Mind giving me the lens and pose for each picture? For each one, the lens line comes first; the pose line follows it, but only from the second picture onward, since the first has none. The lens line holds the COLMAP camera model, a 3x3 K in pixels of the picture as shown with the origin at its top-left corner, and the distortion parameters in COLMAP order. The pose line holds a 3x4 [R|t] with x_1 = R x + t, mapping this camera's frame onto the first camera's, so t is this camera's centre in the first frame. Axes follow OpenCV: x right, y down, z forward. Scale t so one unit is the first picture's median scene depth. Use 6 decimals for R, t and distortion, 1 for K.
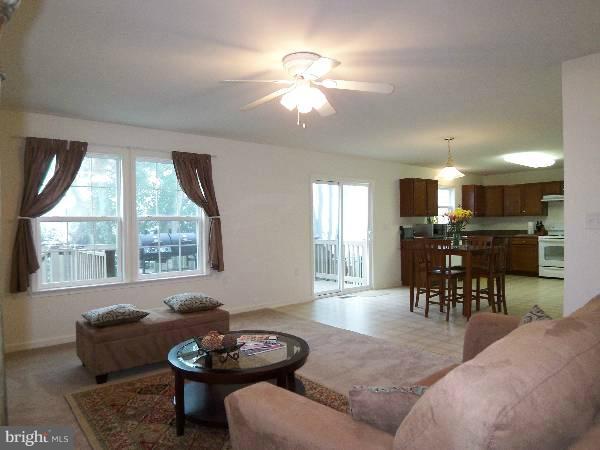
lens RADIAL K [[402.7, 0, 301.7], [0, 402.7, 230.1], [0, 0, 1]] dist [0.001552, -0.076180]
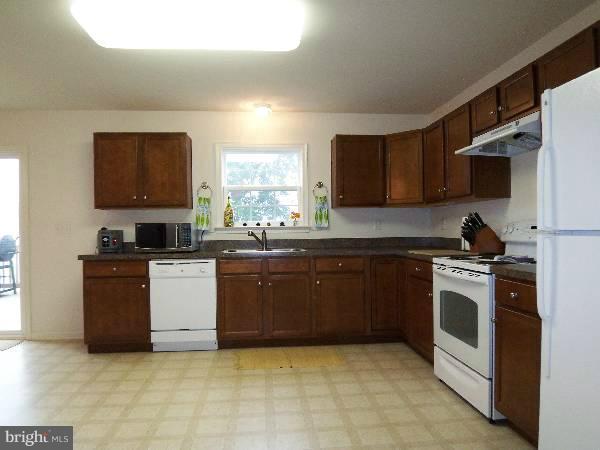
lens RADIAL K [[402.7, 0, 301.7], [0, 402.7, 230.1], [0, 0, 1]] dist [0.001552, -0.076180]
pose [[0.829136, 0.007055, -0.559002, 0.675908], [-0.008167, 0.999967, 0.000506, -0.007551], [0.558987, 0.004146, 0.829166, 0.633185]]
